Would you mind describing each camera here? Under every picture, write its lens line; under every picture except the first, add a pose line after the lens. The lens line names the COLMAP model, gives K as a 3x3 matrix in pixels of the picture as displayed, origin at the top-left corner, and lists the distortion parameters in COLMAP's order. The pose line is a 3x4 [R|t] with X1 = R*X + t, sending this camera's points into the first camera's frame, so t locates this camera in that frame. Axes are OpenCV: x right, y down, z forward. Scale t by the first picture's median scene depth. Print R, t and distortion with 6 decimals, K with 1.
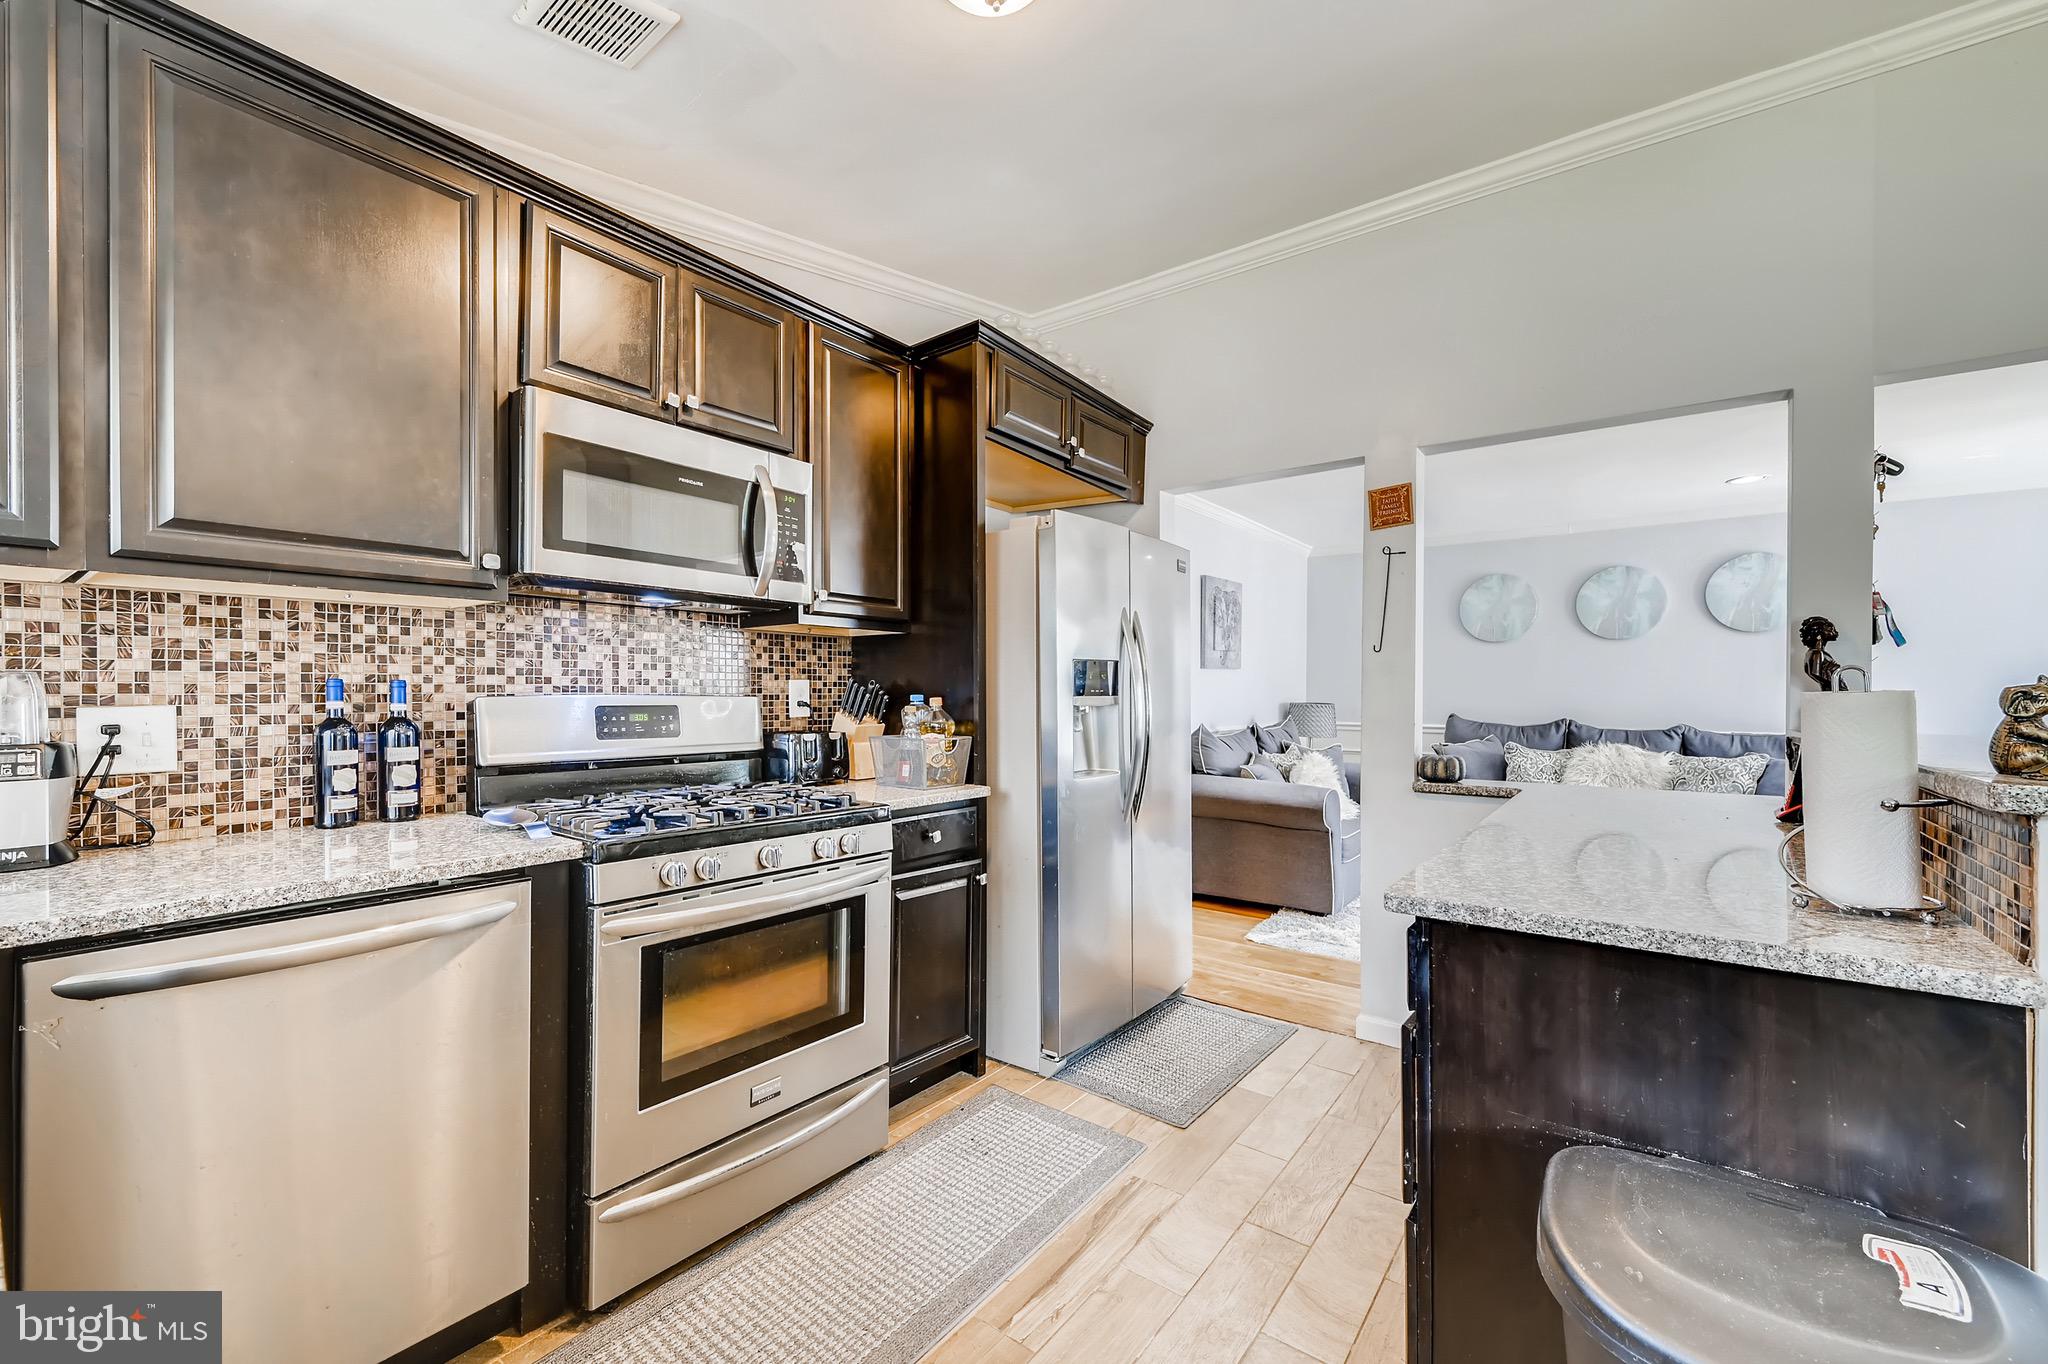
lens RADIAL K [[815.8, 0, 1016.5], [0, 815.8, 688.2], [0, 0, 1]] dist [-0.000571, -0.000049]
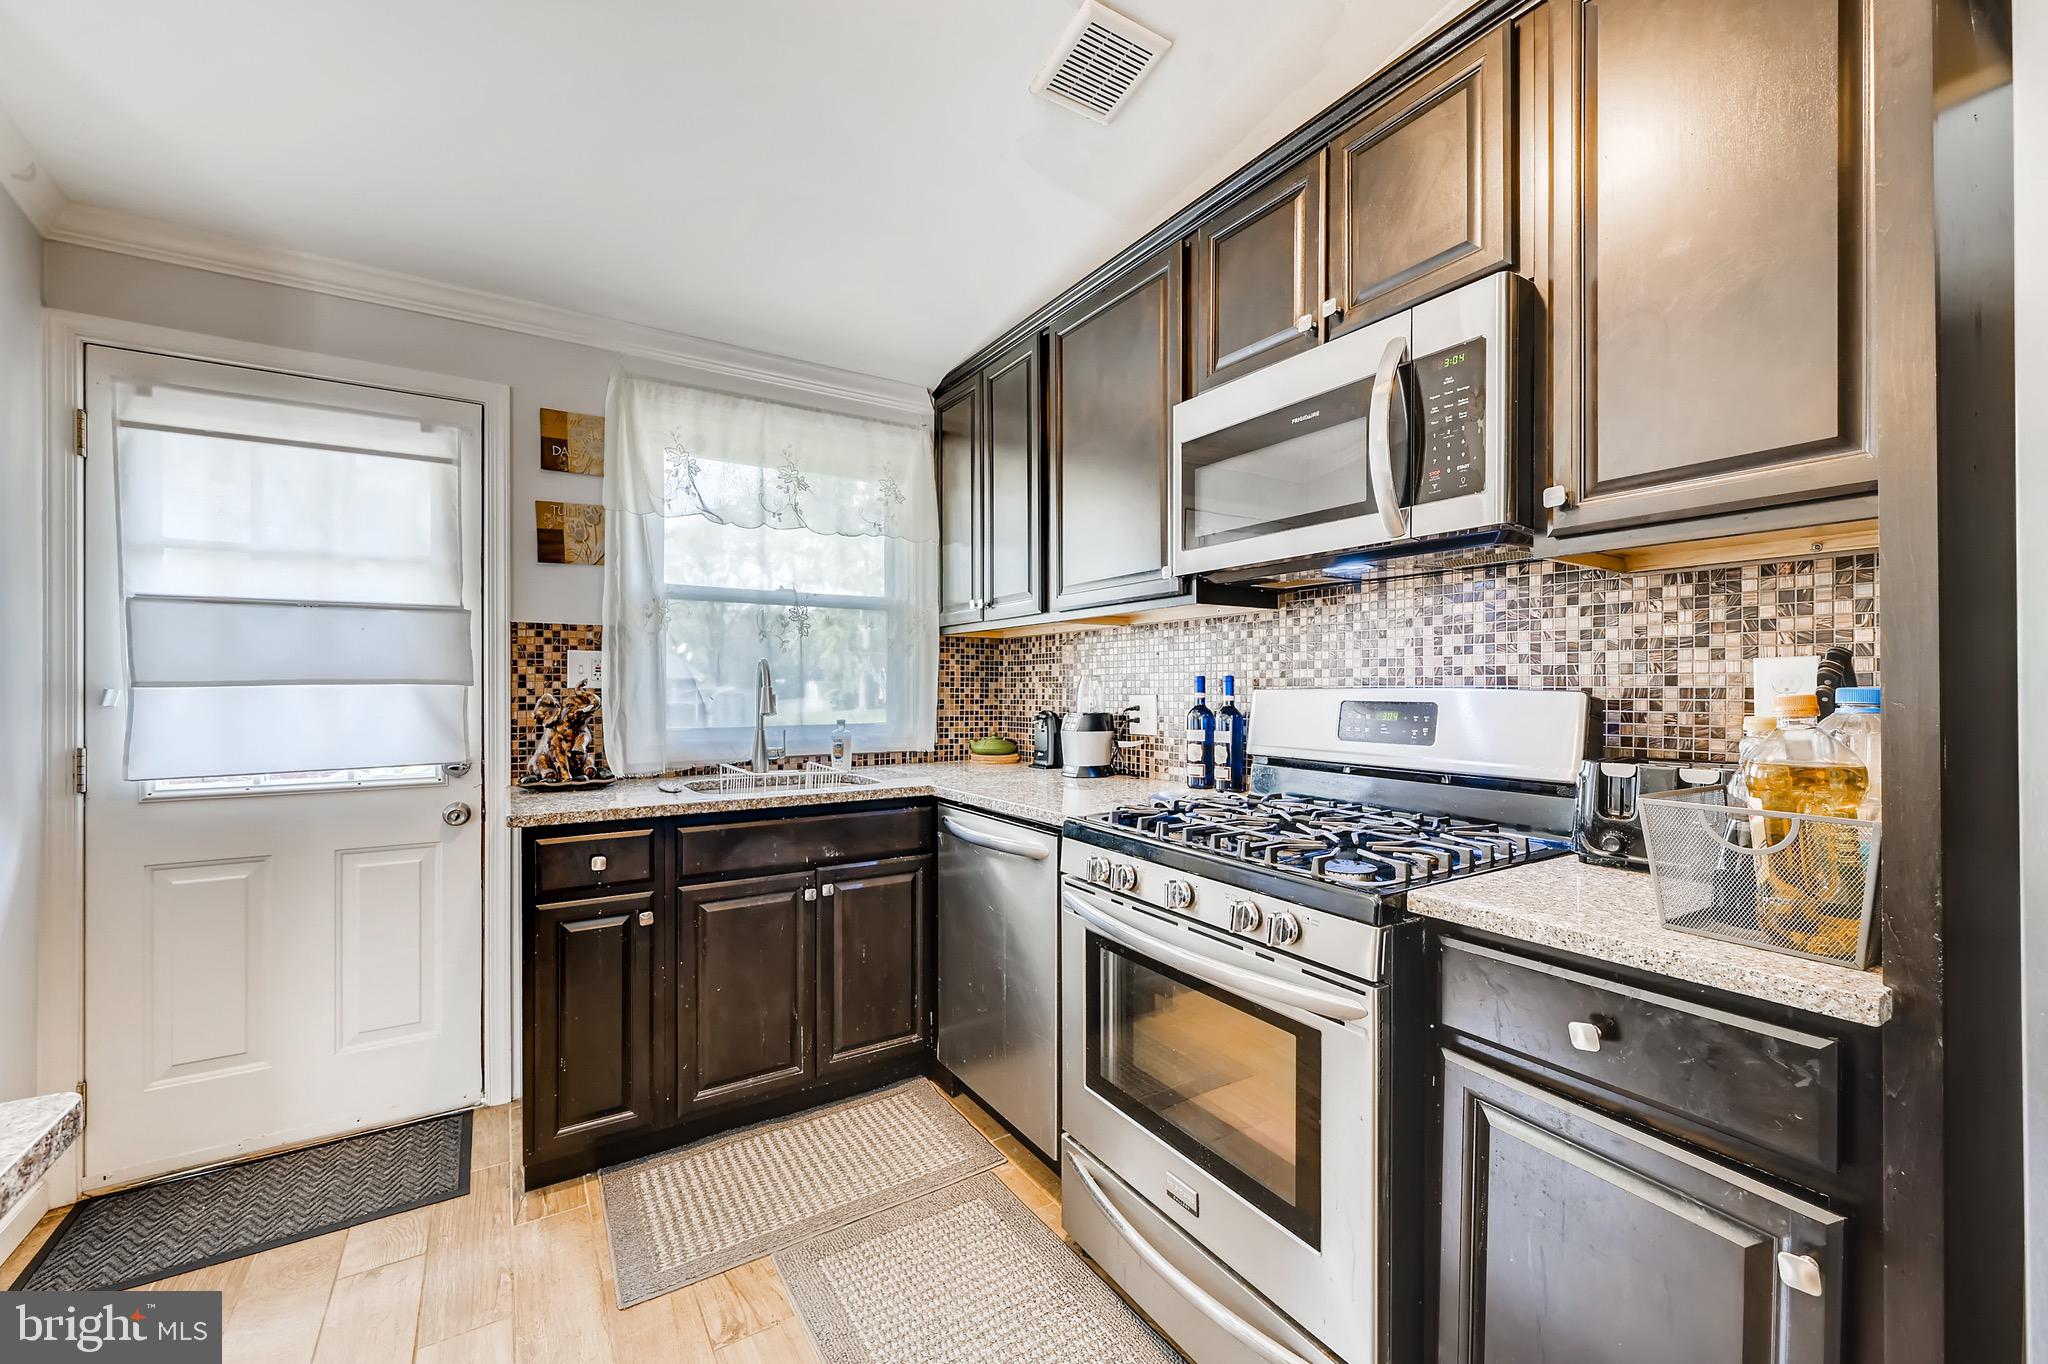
lens RADIAL K [[815.8, 0, 1026.3], [0, 815.8, 687.6], [0, 0, 1]] dist [-0.000571, -0.000049]
pose [[-0.329665, -0.003815, -0.944090, 0.383154], [0.003154, 0.999982, -0.005143, 0.010205], [0.944093, -0.004673, -0.329647, 0.886061]]
